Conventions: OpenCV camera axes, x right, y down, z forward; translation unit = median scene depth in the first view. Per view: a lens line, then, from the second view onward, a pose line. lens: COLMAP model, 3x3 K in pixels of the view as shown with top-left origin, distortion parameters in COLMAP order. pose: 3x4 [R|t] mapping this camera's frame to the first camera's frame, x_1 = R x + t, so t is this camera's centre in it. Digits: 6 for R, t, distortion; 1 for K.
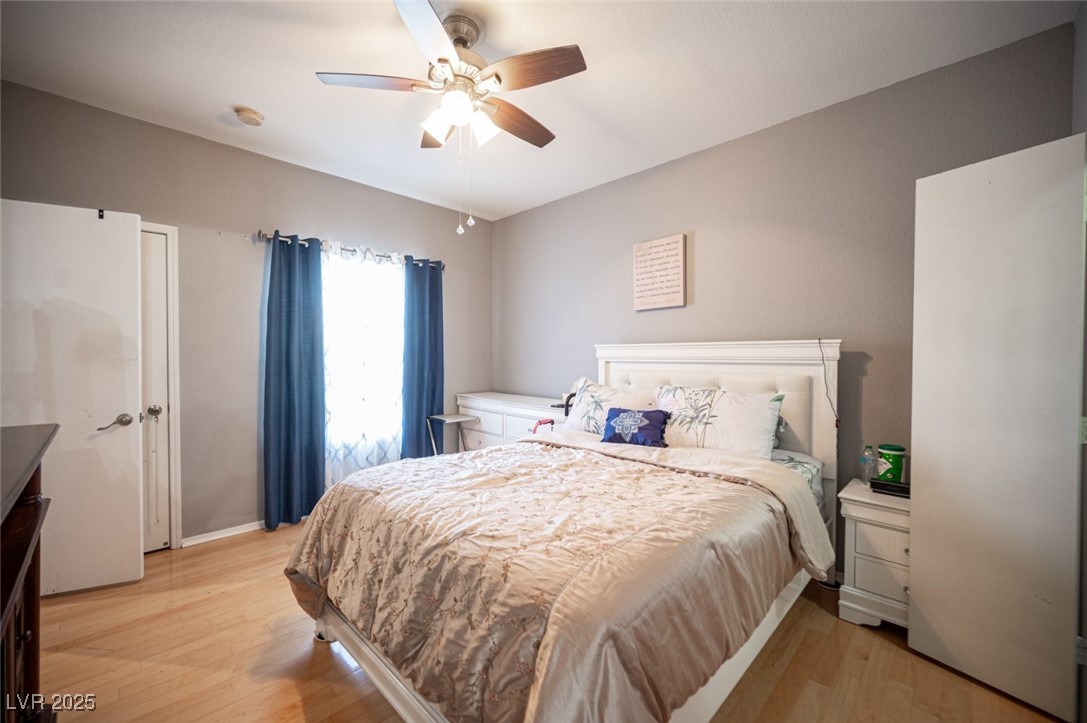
lens RADIAL K [[430.5, 0, 550.0], [0, 430.5, 359.6], [0, 0, 1]] dist [0.001245, -0.000947]
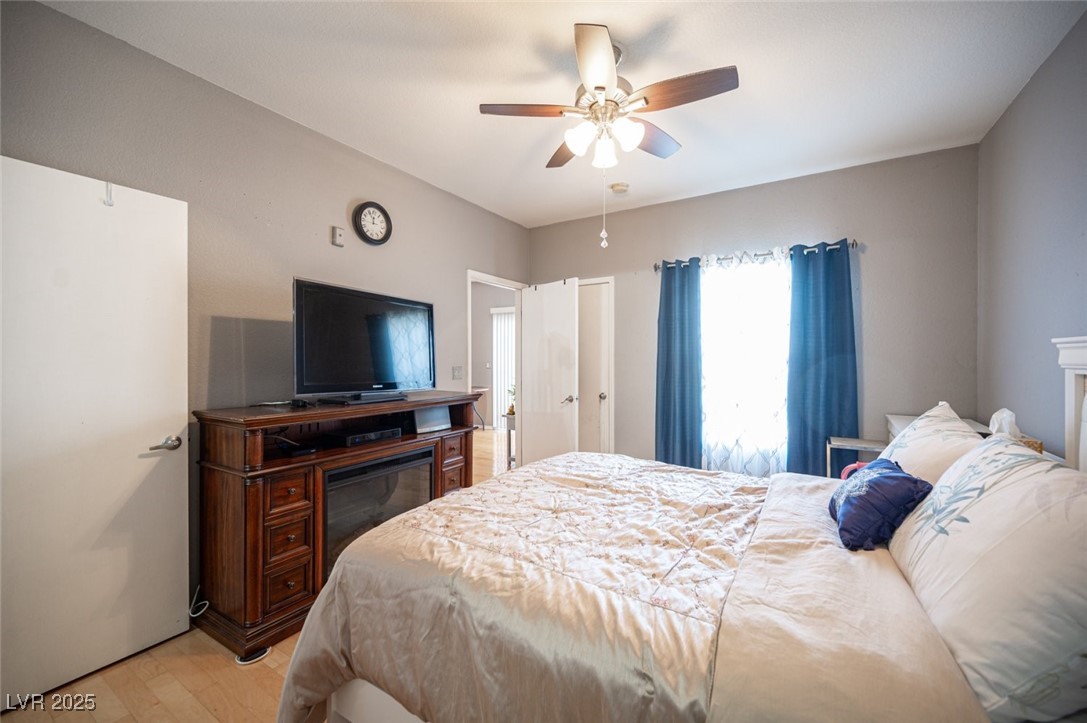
lens RADIAL K [[430.5, 0, 547.8], [0, 430.5, 358.7], [0, 0, 1]] dist [0.001245, -0.000947]
pose [[0.220012, -0.002652, -0.975494, 0.676210], [-0.005606, 0.999976, -0.003983, -0.012043], [0.975481, 0.006345, 0.219992, 0.538323]]
